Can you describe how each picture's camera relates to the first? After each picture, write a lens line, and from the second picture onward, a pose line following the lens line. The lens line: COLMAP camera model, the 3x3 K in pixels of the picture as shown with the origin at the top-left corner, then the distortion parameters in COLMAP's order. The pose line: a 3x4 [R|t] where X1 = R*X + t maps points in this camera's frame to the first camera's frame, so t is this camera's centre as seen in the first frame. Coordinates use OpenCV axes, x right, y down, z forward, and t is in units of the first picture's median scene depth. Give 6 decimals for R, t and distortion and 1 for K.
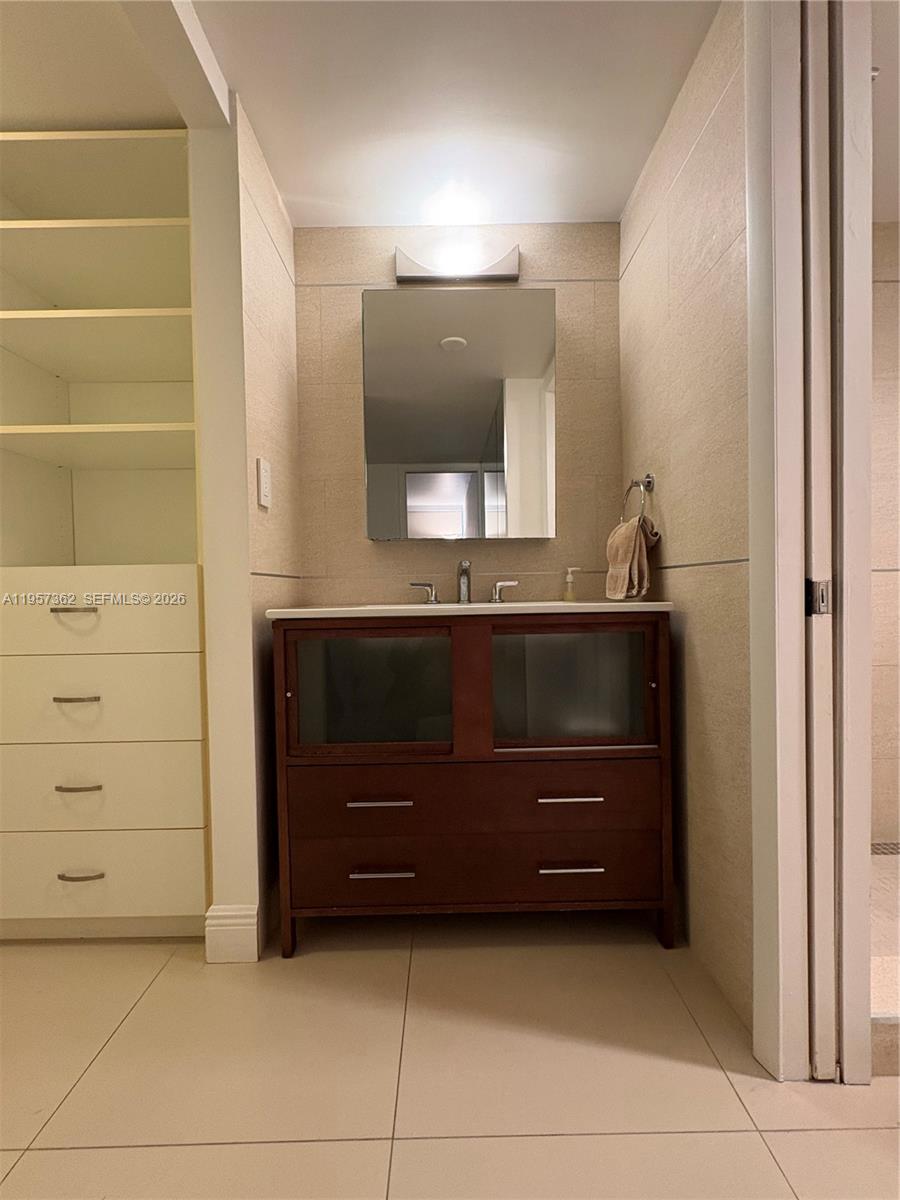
lens RADIAL K [[529.1, 0, 450.0], [0, 529.1, 600.0], [0, 0, 1]] dist [0.000068, 0.000024]
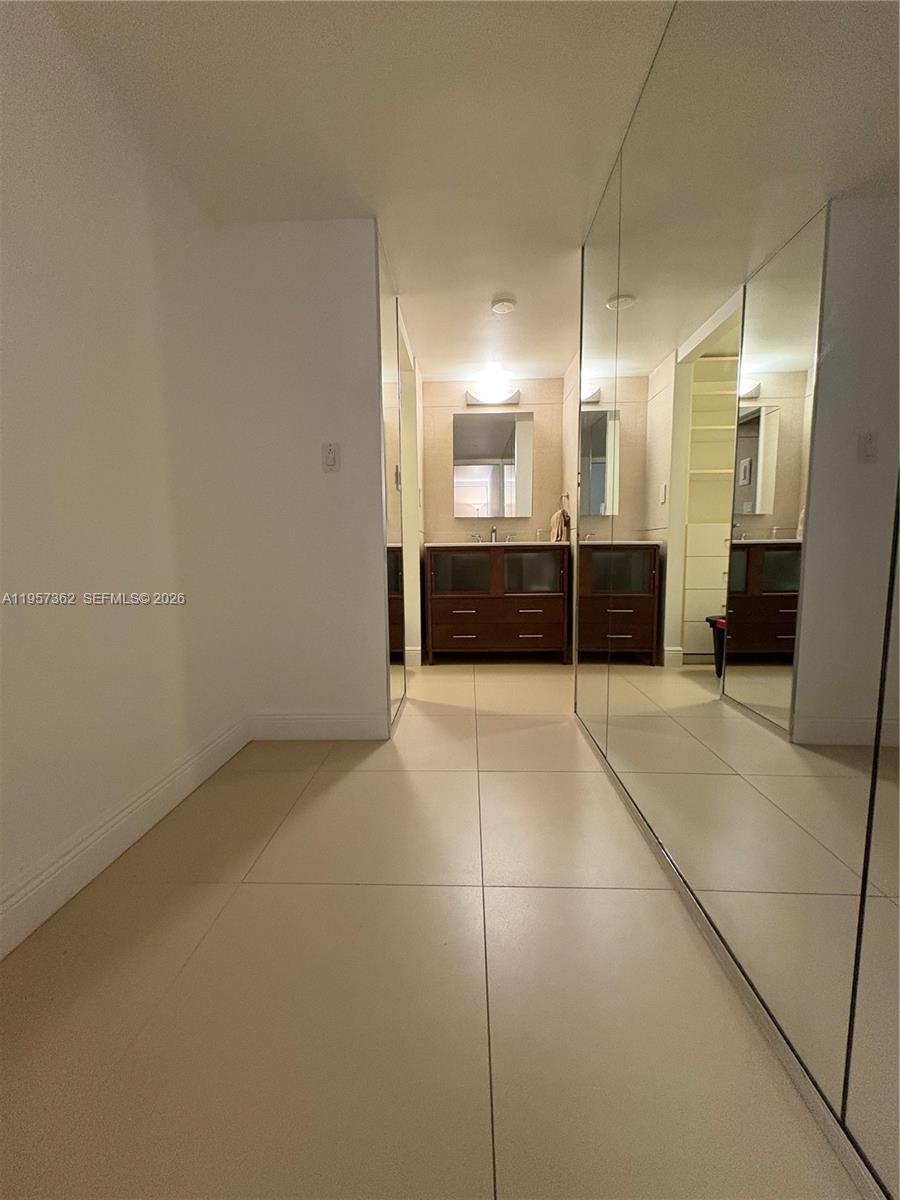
lens RADIAL K [[475.6, 0, 450.0], [0, 475.6, 600.0], [0, 0, 1]] dist [0.002023, 0.000372]
pose [[0.998888, 0.010955, -0.045851, -0.078442], [-0.006841, 0.996013, 0.088944, 0.079349], [0.046642, -0.088531, 0.994981, -1.344210]]
